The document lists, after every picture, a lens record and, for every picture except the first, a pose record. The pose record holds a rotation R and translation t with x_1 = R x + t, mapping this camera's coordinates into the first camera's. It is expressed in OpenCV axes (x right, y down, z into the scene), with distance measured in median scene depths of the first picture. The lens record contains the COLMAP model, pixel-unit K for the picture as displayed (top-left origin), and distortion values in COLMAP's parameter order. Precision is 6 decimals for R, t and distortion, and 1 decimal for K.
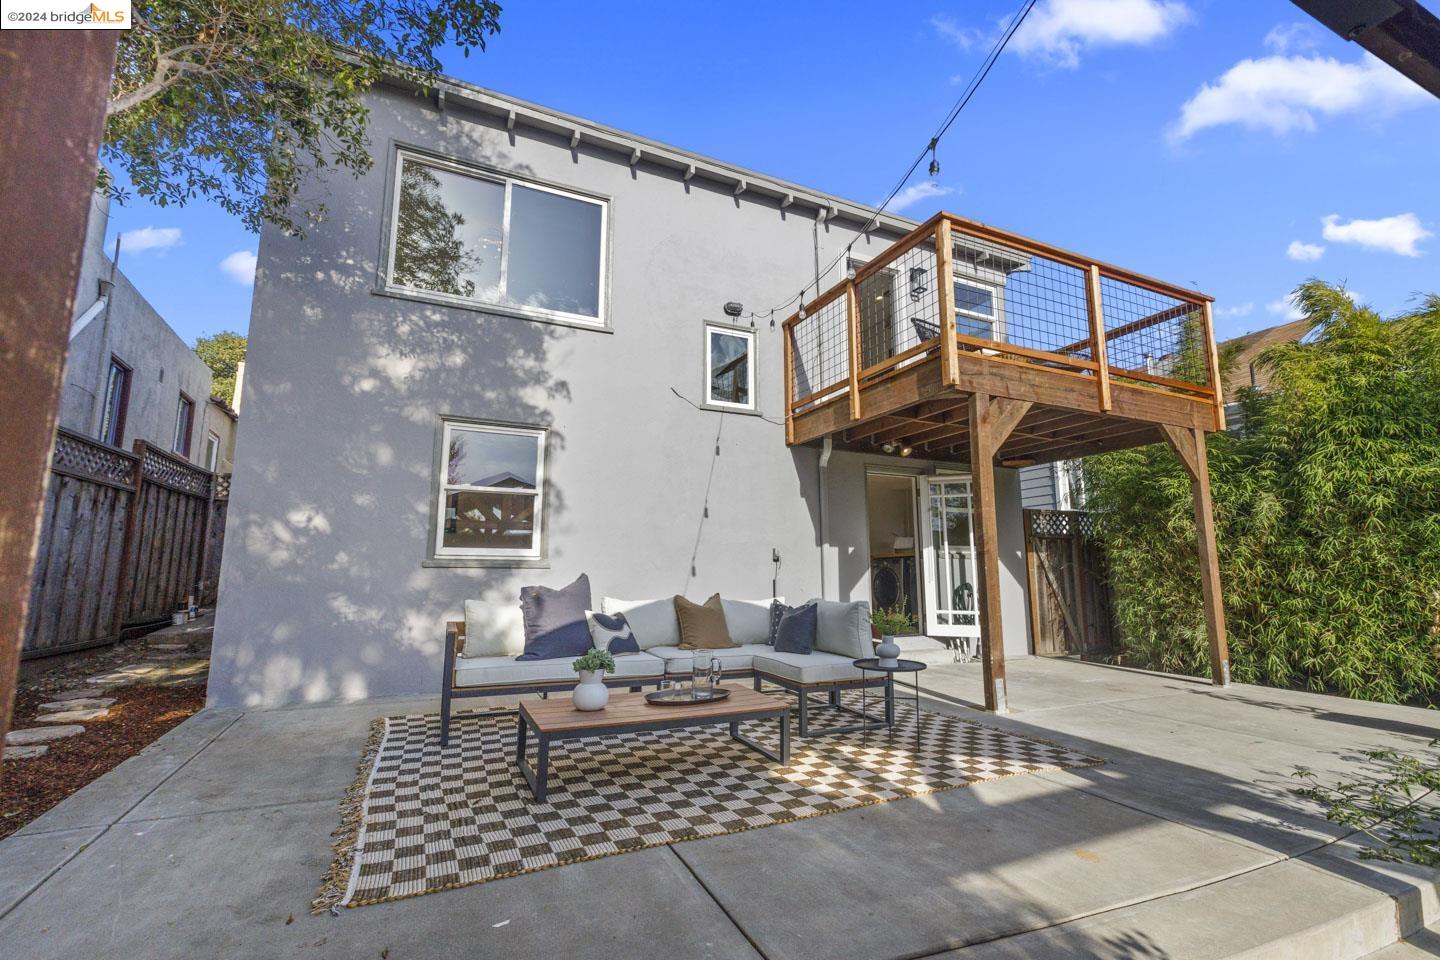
lens RADIAL K [[645.6, 0, 719.9], [0, 645.6, 488.1], [0, 0, 1]] dist [0.001482, 0.000276]
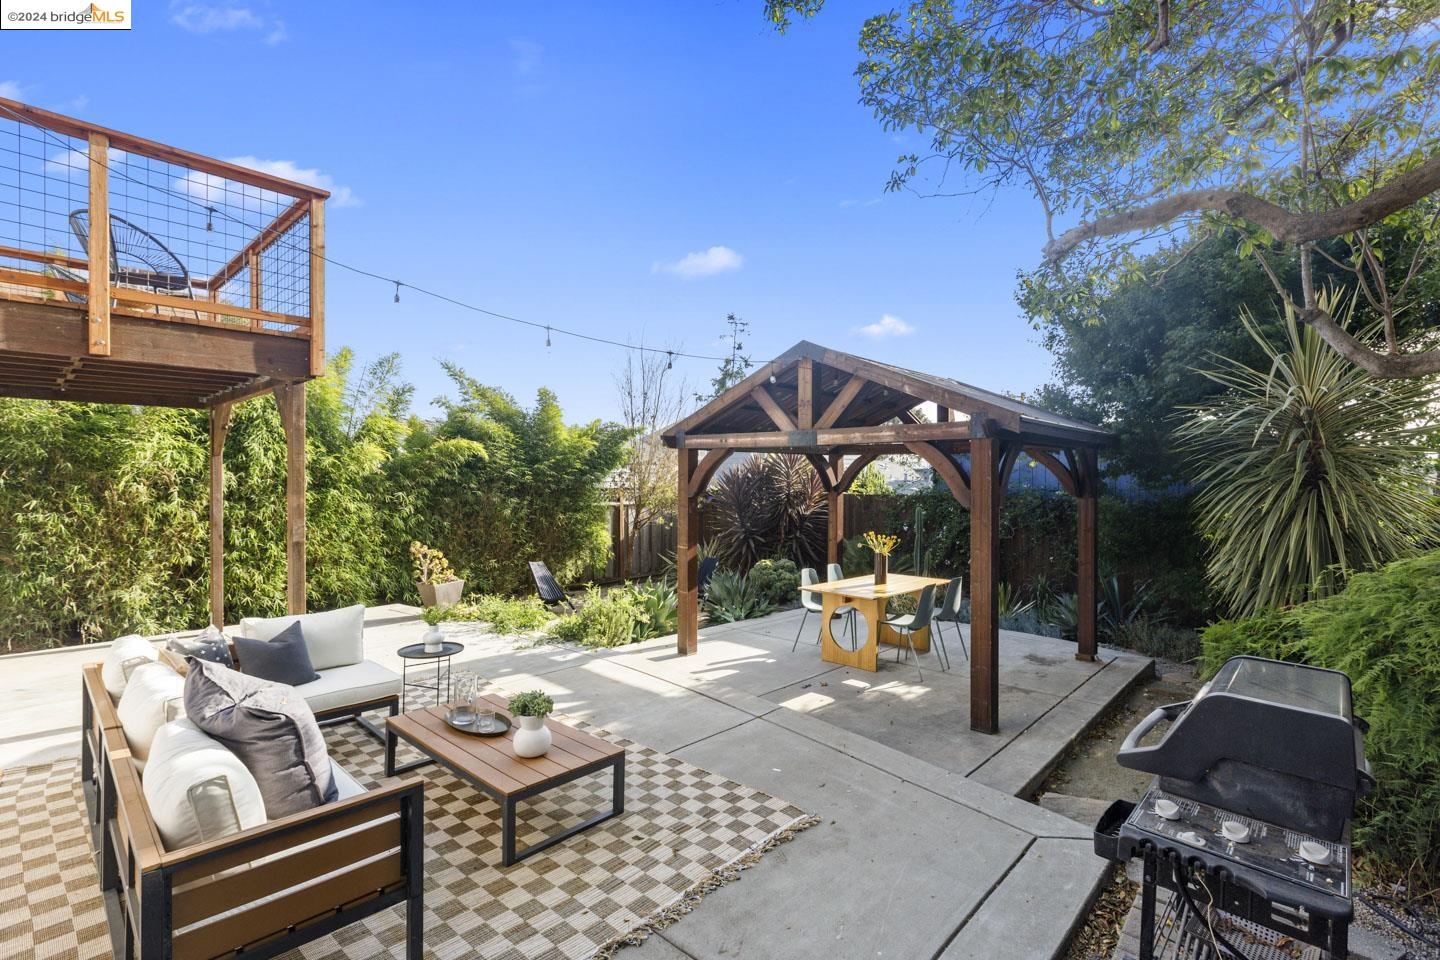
lens RADIAL K [[645.6, 0, 722.5], [0, 645.6, 486.8], [0, 0, 1]] dist [0.001482, 0.000276]
pose [[-0.391986, -0.009380, 0.919923, -1.569372], [-0.133133, 0.990000, -0.046634, -0.061884], [-0.910287, -0.140752, -0.389315, 1.530015]]
